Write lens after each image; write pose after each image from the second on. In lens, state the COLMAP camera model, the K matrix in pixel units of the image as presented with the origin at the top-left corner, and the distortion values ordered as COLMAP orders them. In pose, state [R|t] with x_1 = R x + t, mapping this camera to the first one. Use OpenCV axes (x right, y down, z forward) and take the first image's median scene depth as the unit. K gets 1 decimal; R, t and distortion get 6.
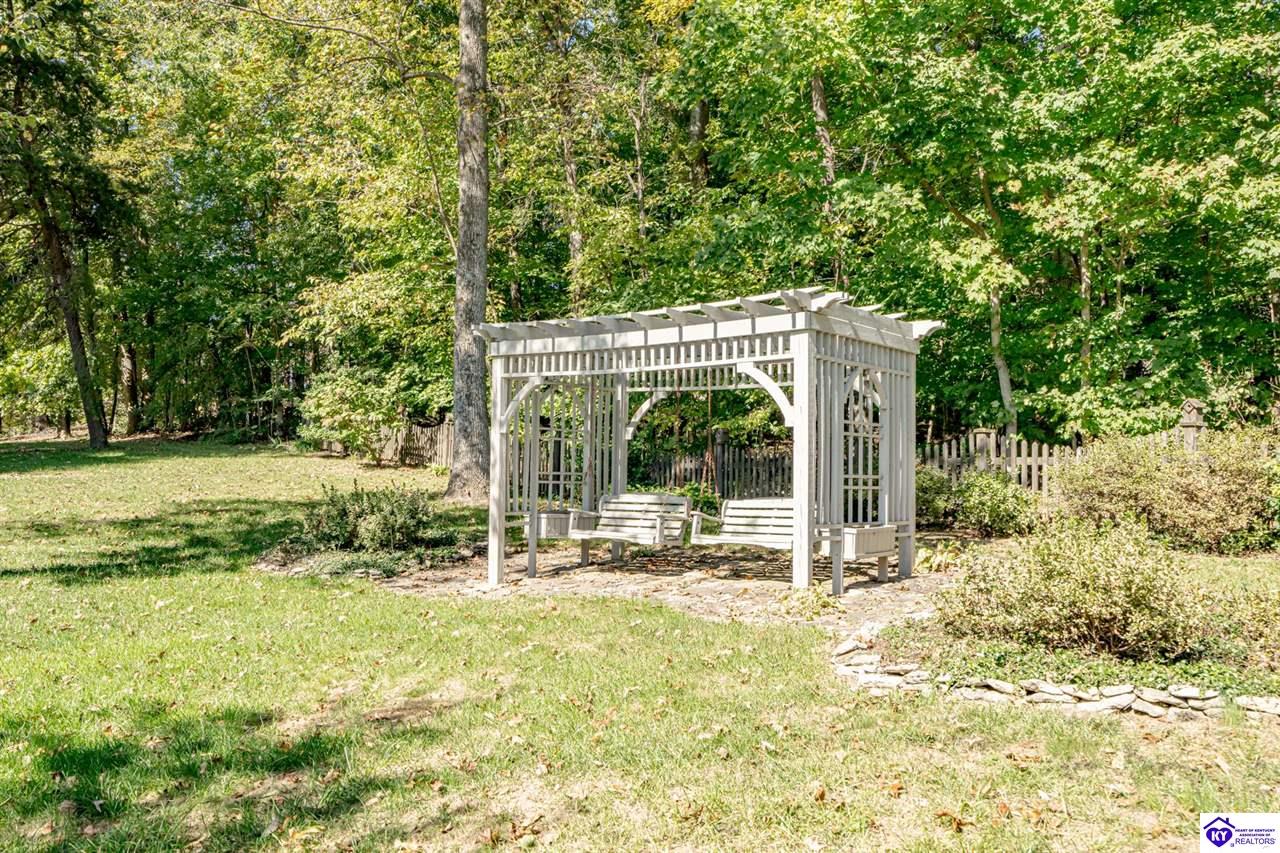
lens RADIAL K [[1081.9, 0, 649.4], [0, 1081.9, 435.3], [0, 0, 1]] dist [0.029683, 0.009330]
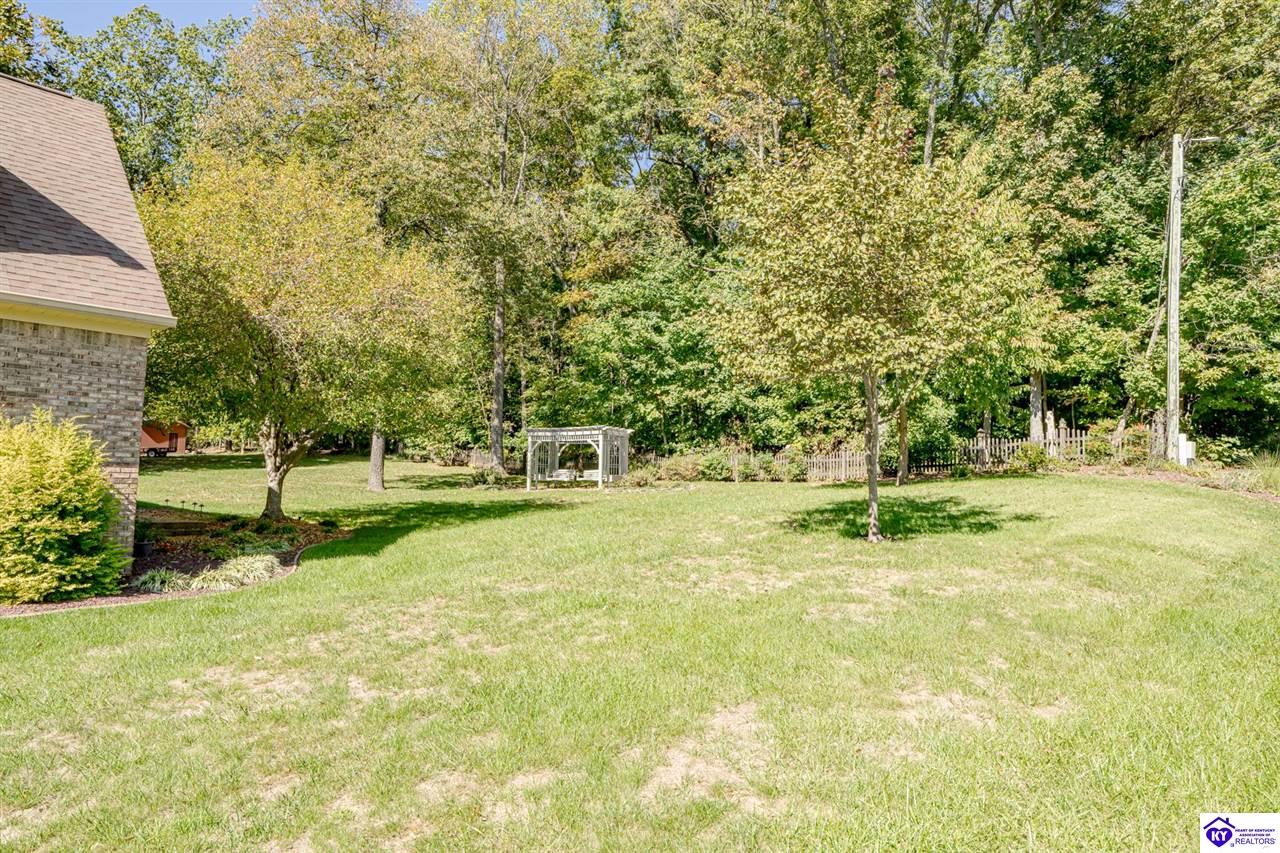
lens RADIAL K [[794.6, 0, 645.0], [0, 794.6, 427.1], [0, 0, 1]] dist [0.000984, -0.001546]
pose [[0.988618, 0.011327, 0.150023, -0.140138], [-0.006705, 0.999488, -0.031276, -0.011963], [-0.150300, 0.029914, 0.988188, -1.811659]]
